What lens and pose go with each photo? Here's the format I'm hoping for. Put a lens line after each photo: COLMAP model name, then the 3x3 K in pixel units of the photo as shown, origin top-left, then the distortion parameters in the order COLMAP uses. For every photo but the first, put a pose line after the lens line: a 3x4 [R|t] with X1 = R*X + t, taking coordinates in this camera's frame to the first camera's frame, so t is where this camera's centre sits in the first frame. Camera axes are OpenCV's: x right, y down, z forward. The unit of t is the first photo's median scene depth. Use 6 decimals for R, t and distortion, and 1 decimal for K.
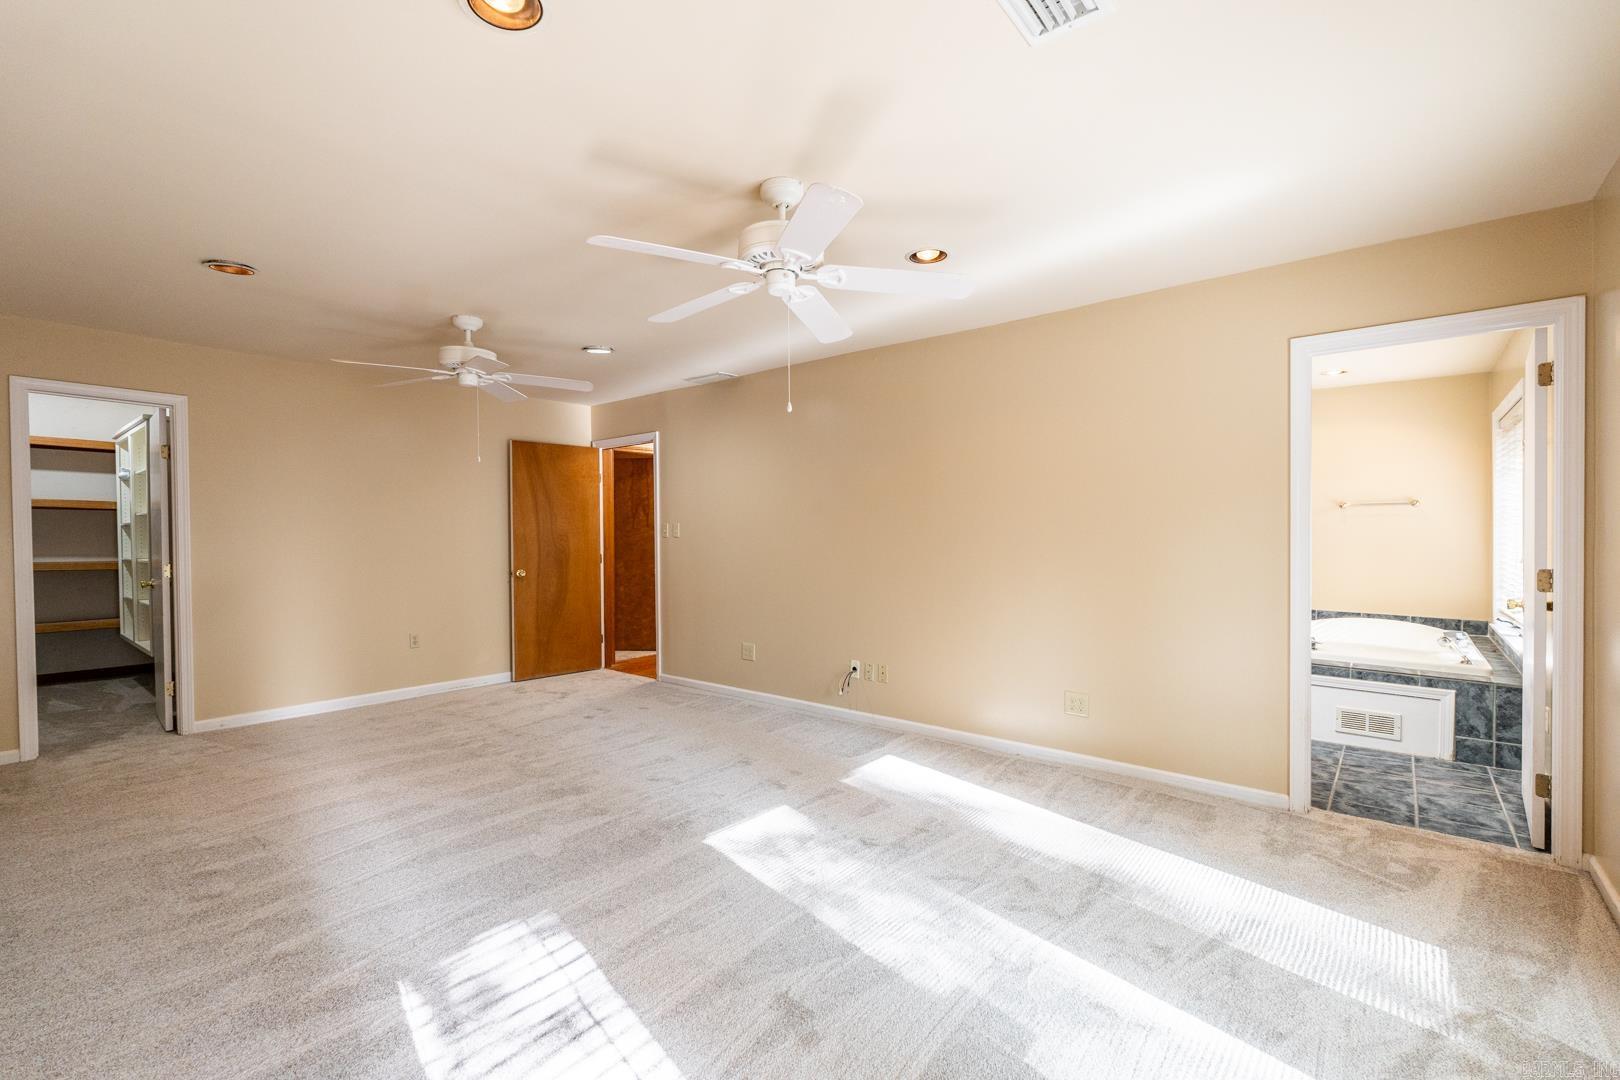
lens RADIAL K [[713.3, 0, 810.0], [0, 713.3, 540.0], [0, 0, 1]] dist [-0.006265, 0.001082]
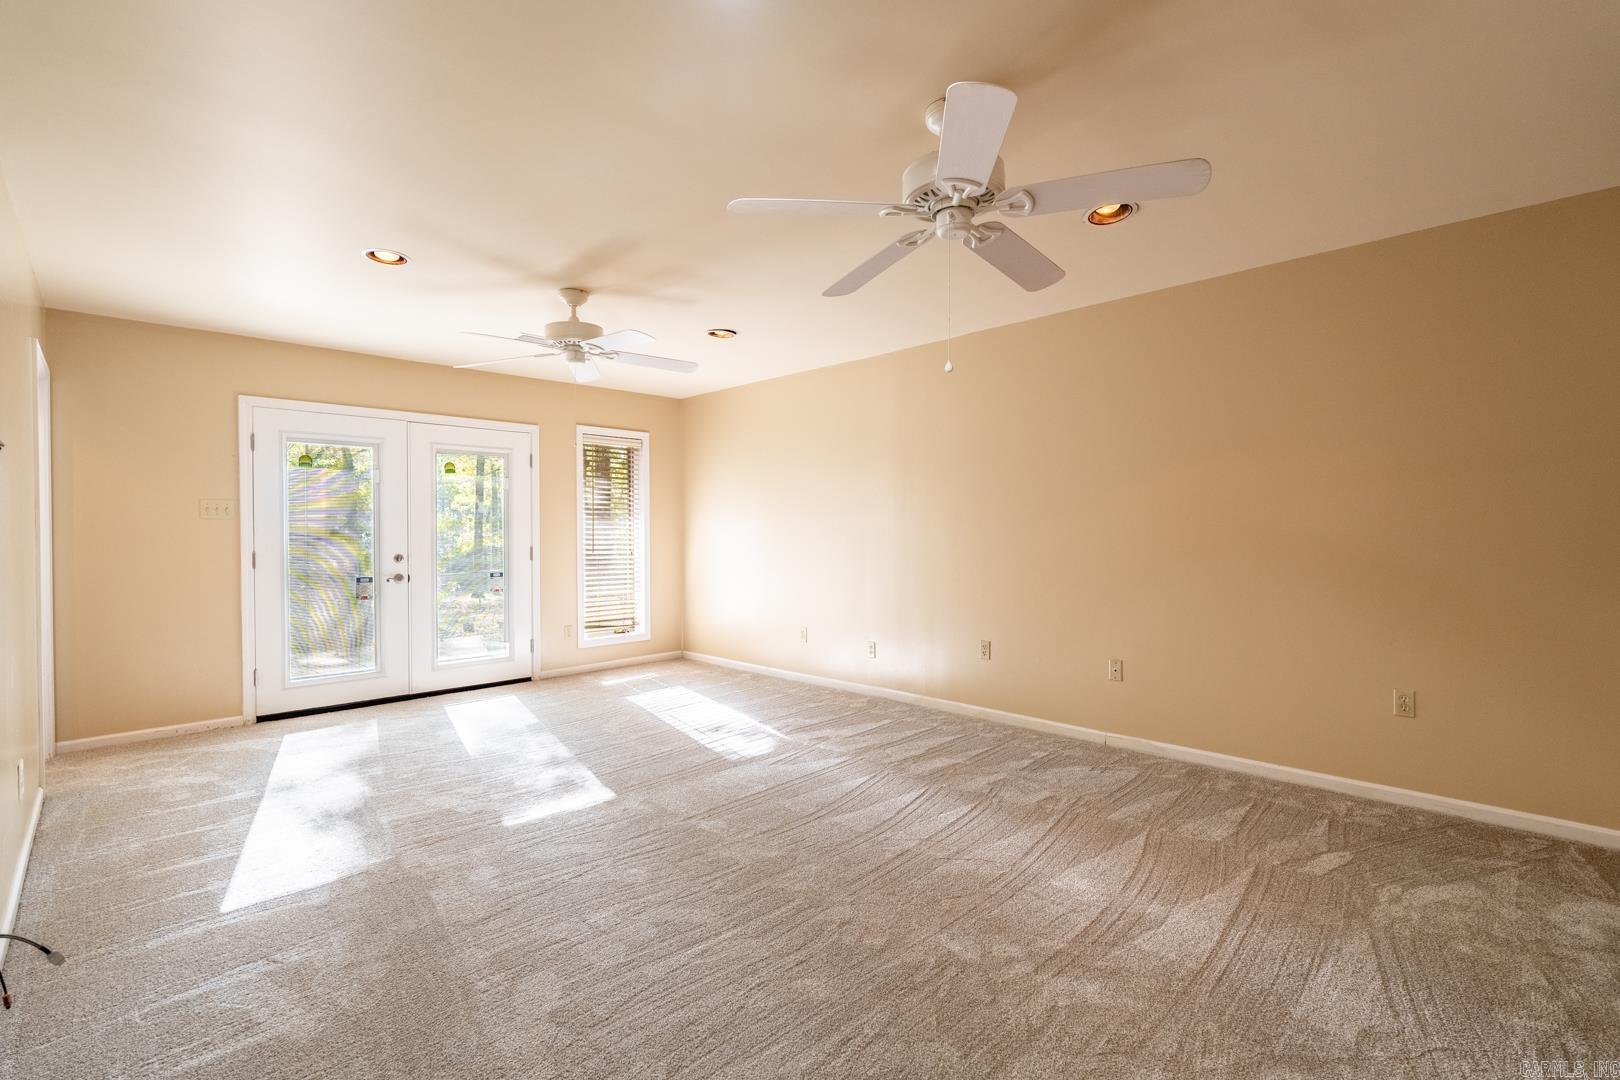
lens RADIAL K [[713.3, 0, 810.0], [0, 713.3, 540.0], [0, 0, 1]] dist [-0.006265, 0.001082]
pose [[-0.995642, 0.011936, 0.092490, -0.678827], [0.013879, 0.999696, 0.020392, 0.005672], [-0.092219, 0.021587, -0.995505, 2.494215]]
